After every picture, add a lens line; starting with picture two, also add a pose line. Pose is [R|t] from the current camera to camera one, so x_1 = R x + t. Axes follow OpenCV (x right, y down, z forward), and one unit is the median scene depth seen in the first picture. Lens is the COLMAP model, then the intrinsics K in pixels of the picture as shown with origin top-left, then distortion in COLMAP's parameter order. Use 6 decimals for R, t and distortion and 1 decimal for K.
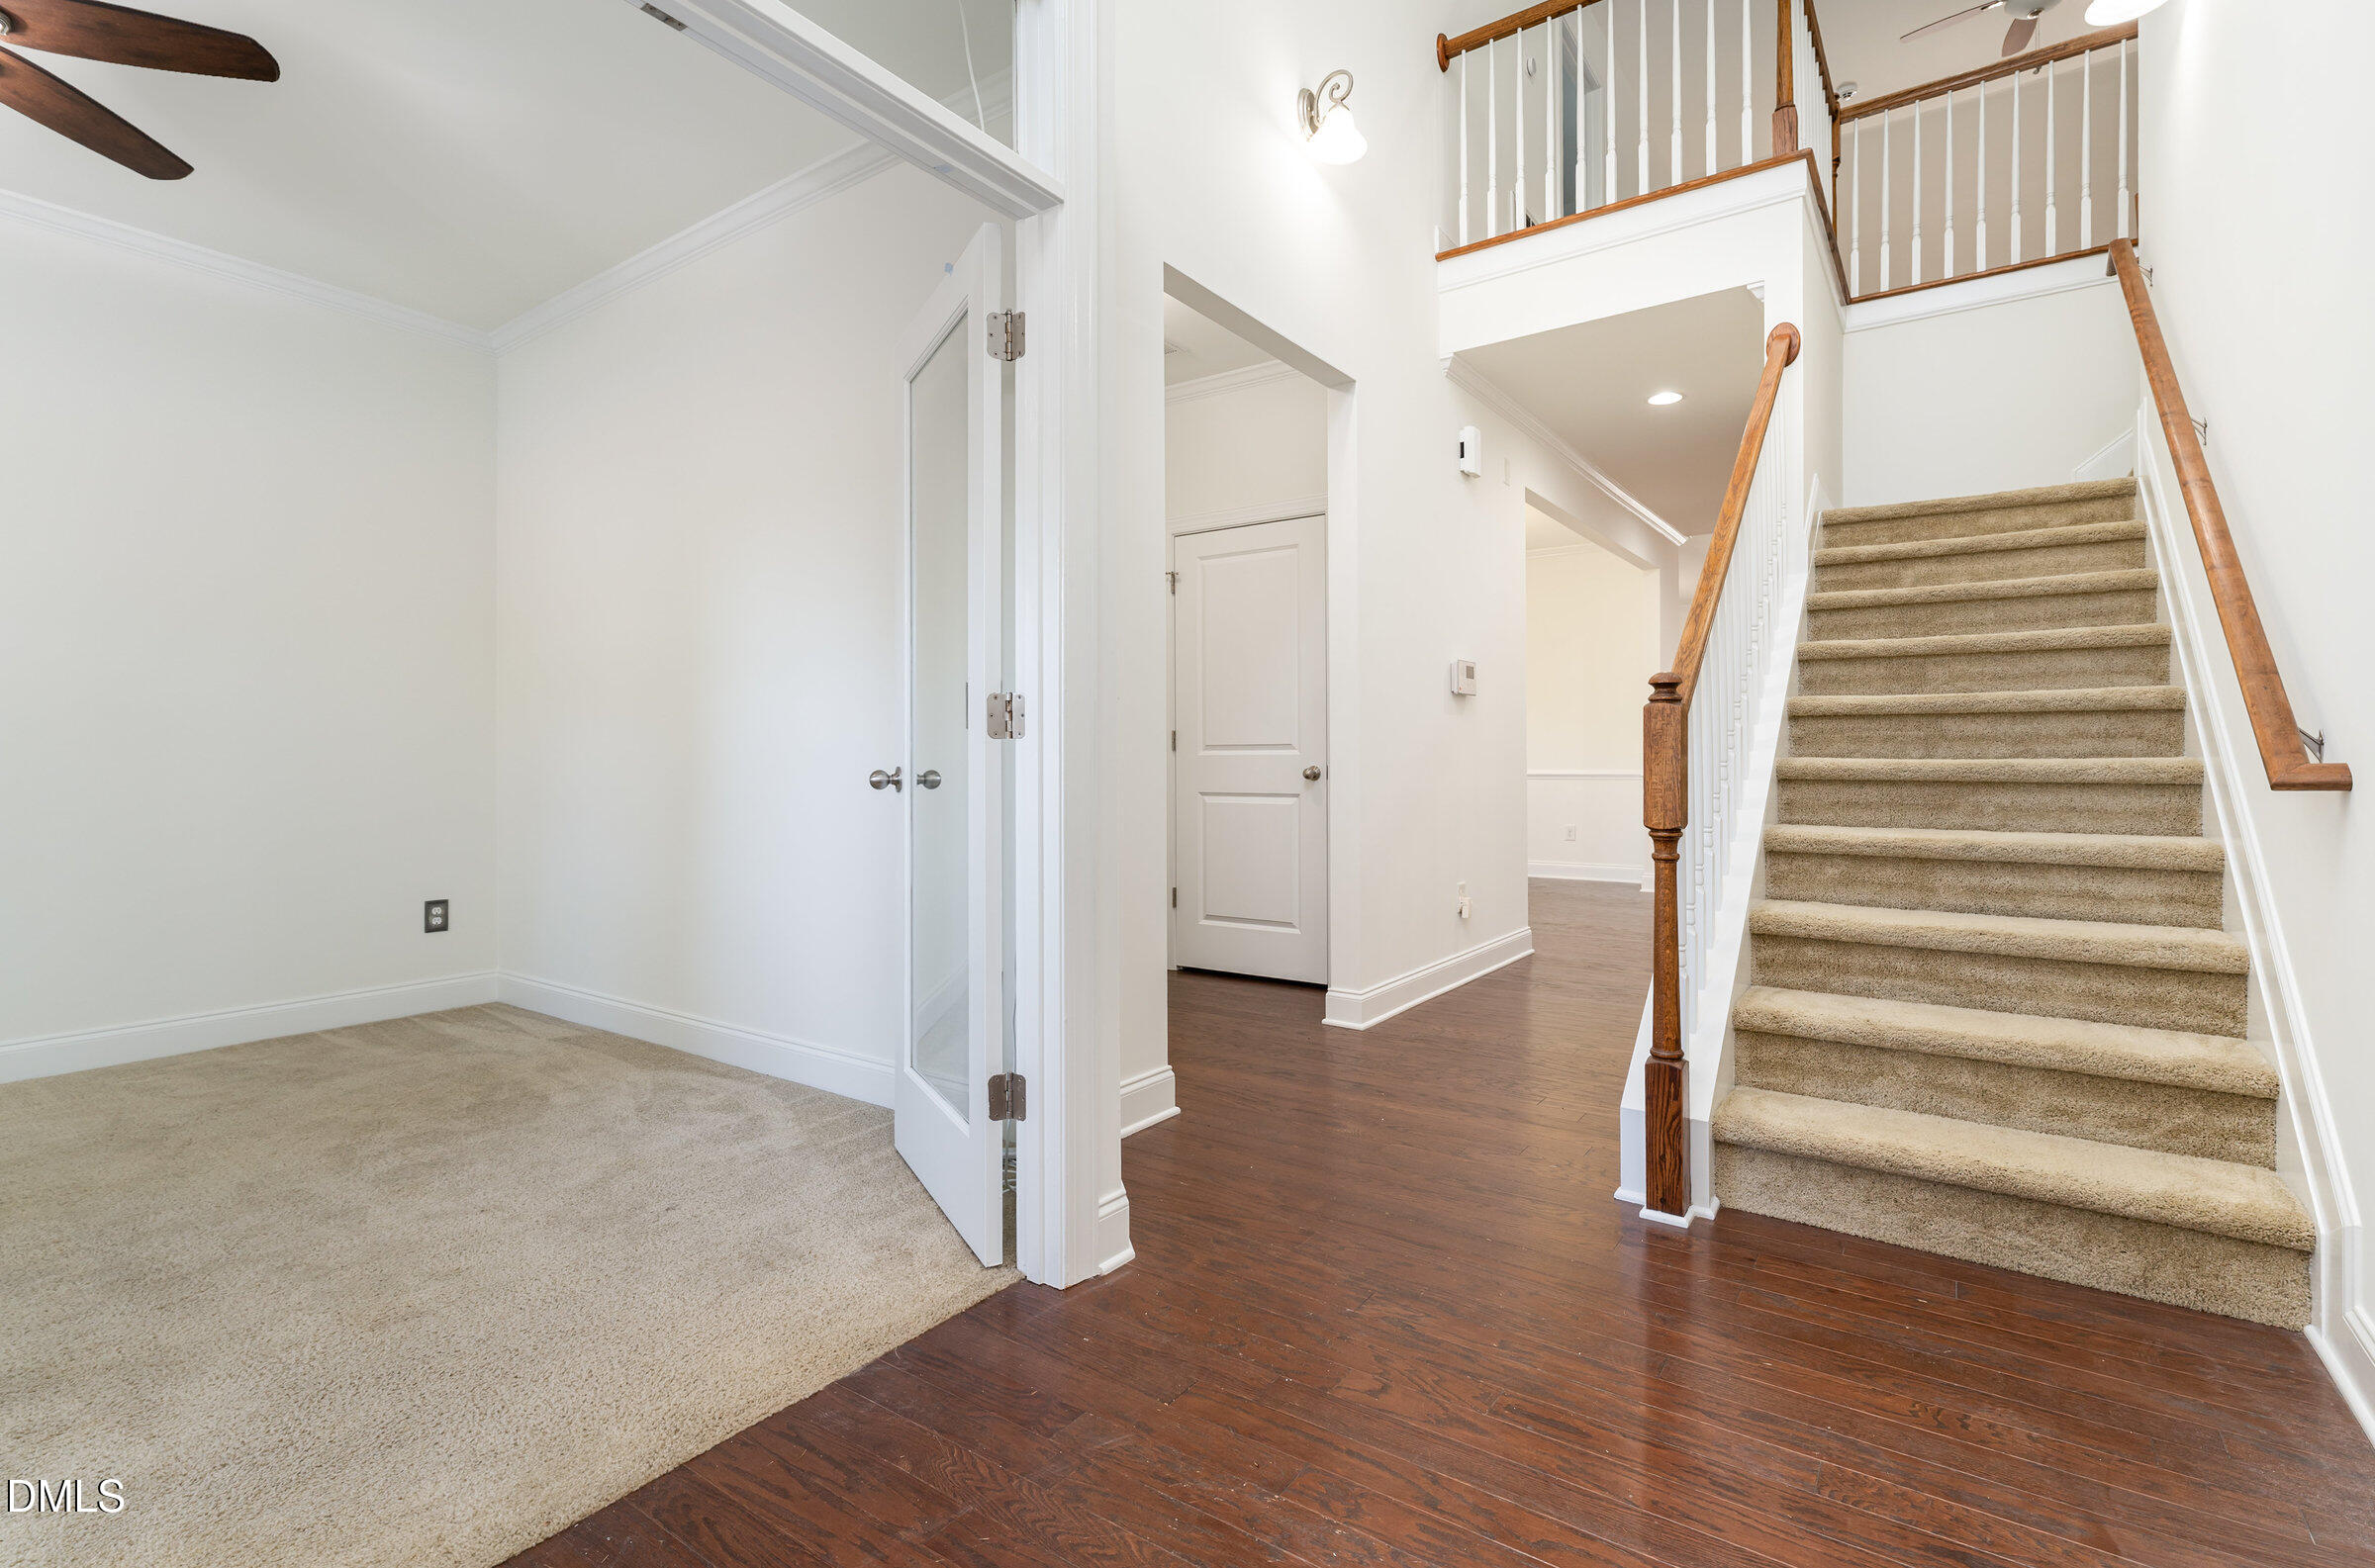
lens RADIAL K [[1072.0, 0, 1189.9], [0, 1072.0, 777.4], [0, 0, 1]] dist [-0.000574, -0.000295]
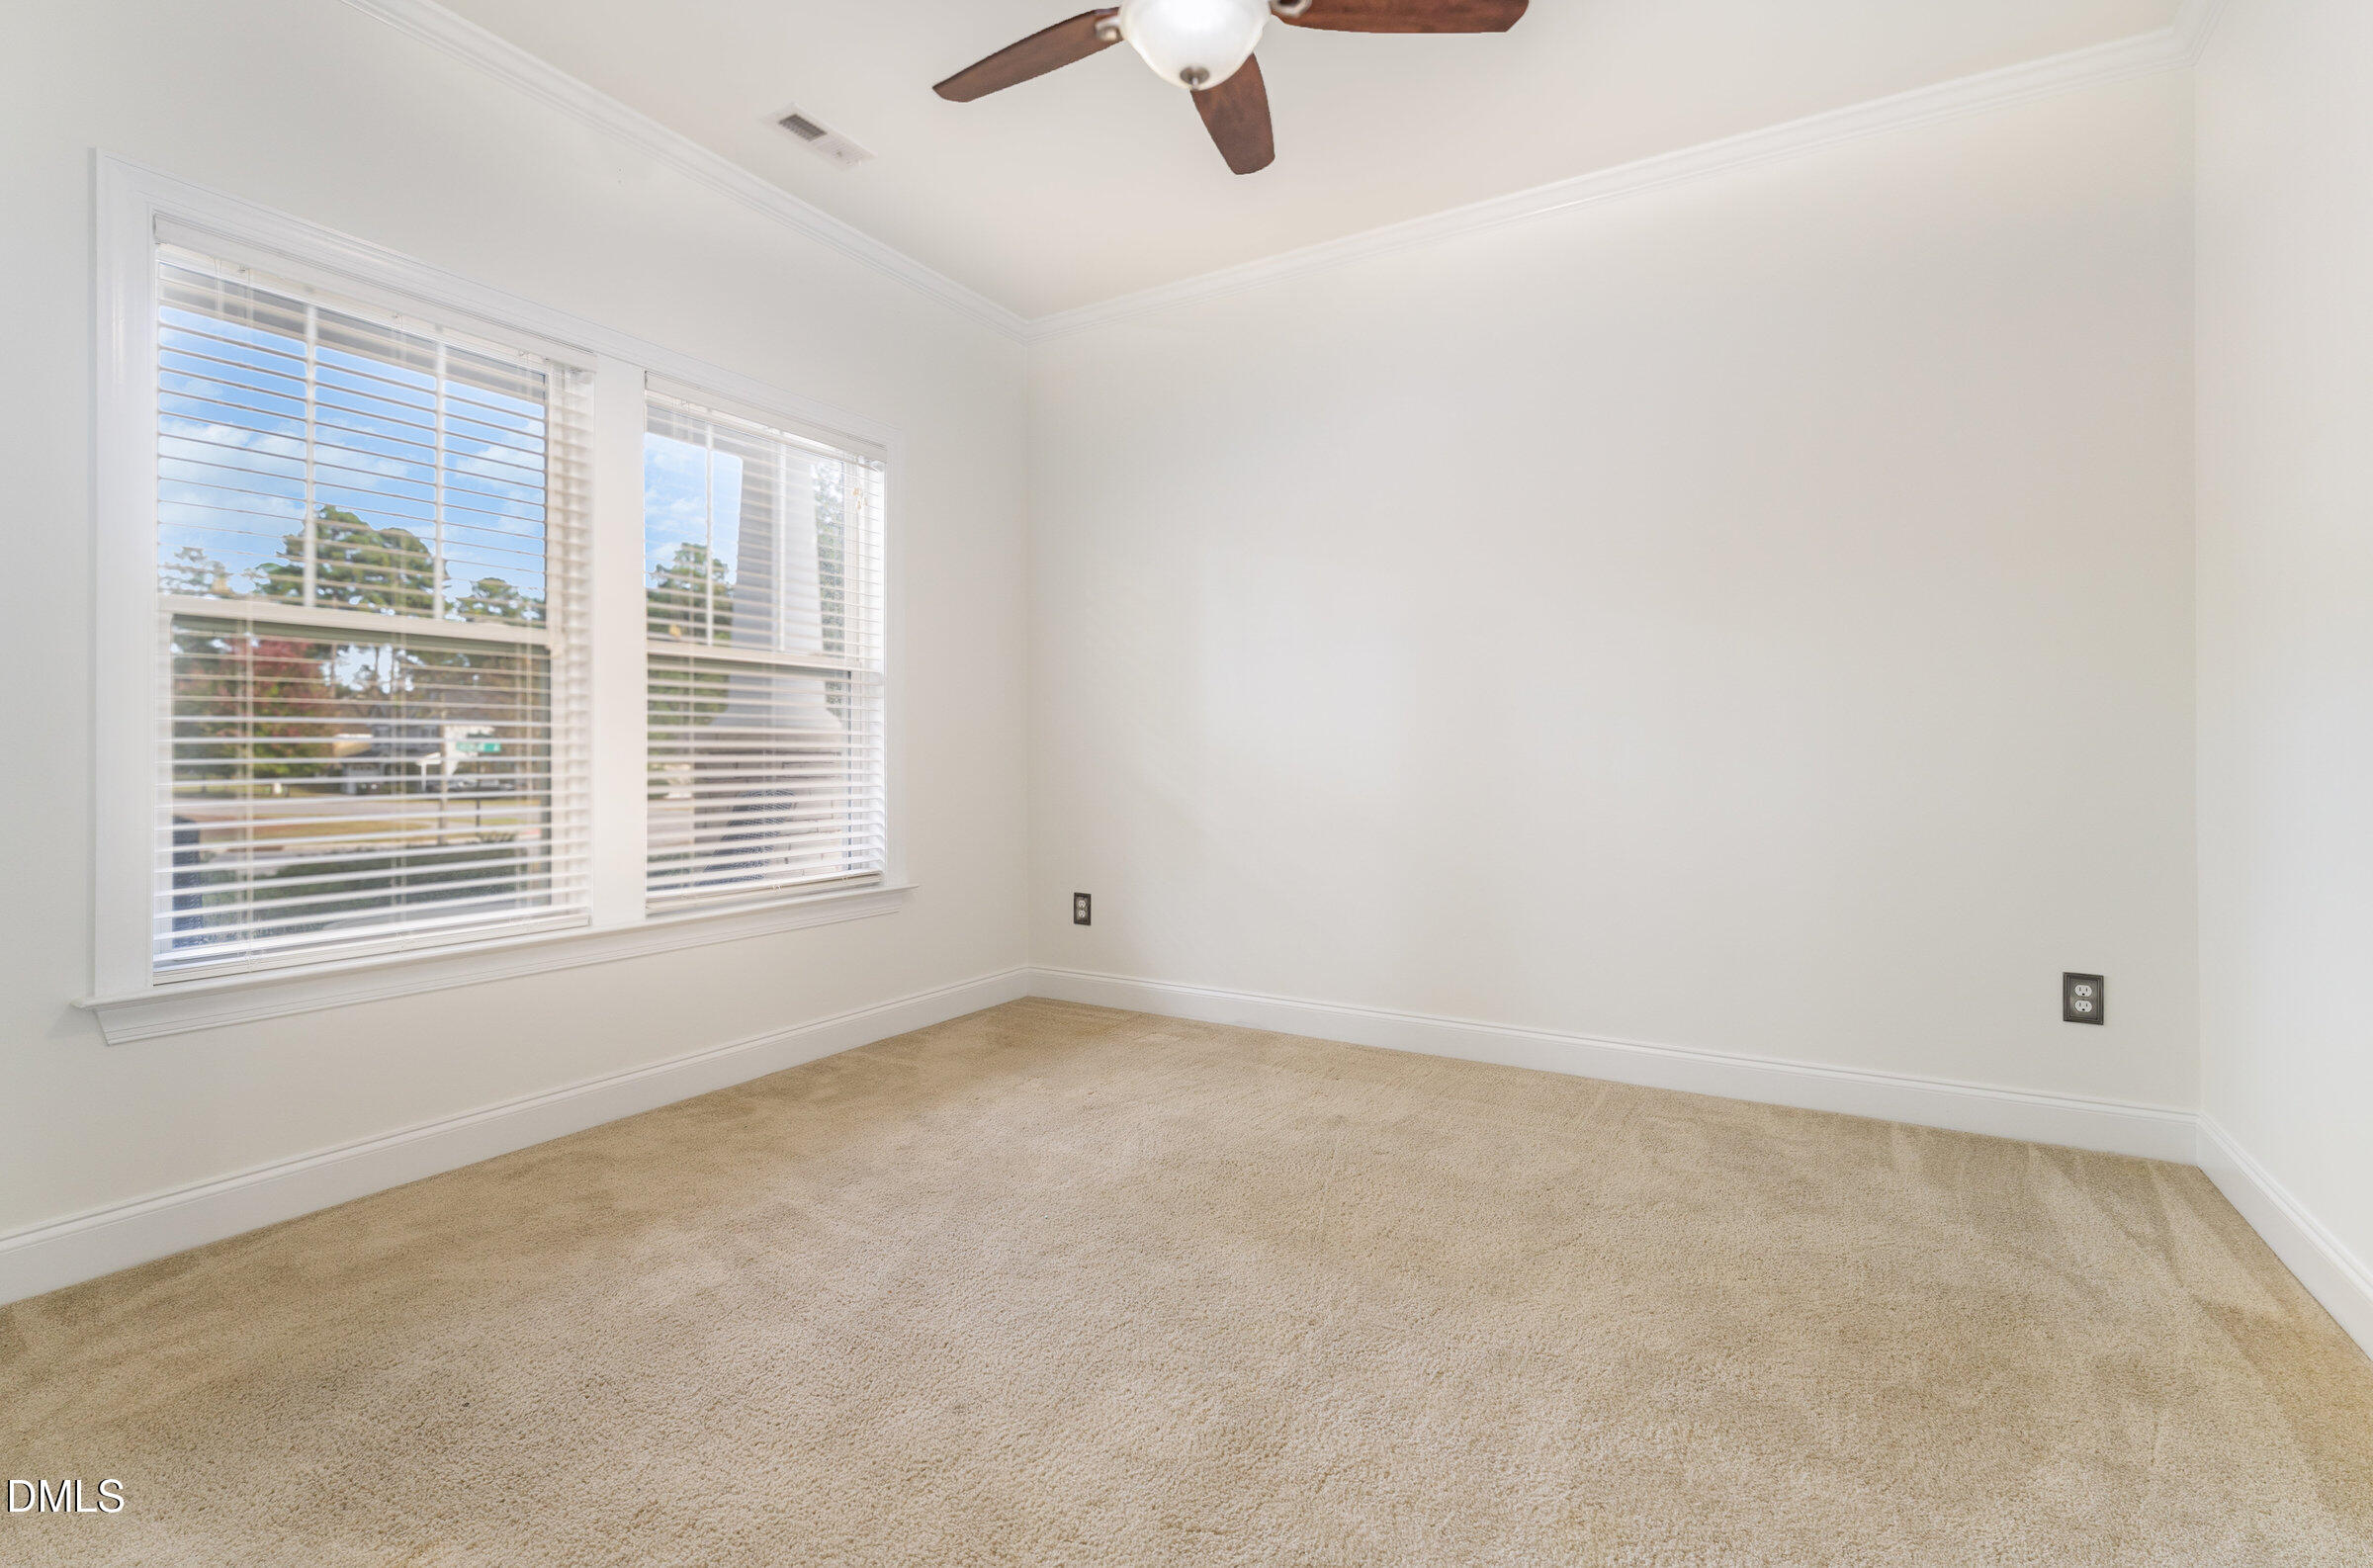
lens RADIAL K [[1071.2, 0, 1186.3], [0, 1071.2, 772.1], [0, 0, 1]] dist [-0.000574, -0.000295]
pose [[0.069123, 0.006097, -0.997590, -0.113237], [-0.005725, 0.999967, 0.005715, -0.004282], [0.997592, 0.005316, 0.069155, 0.433032]]
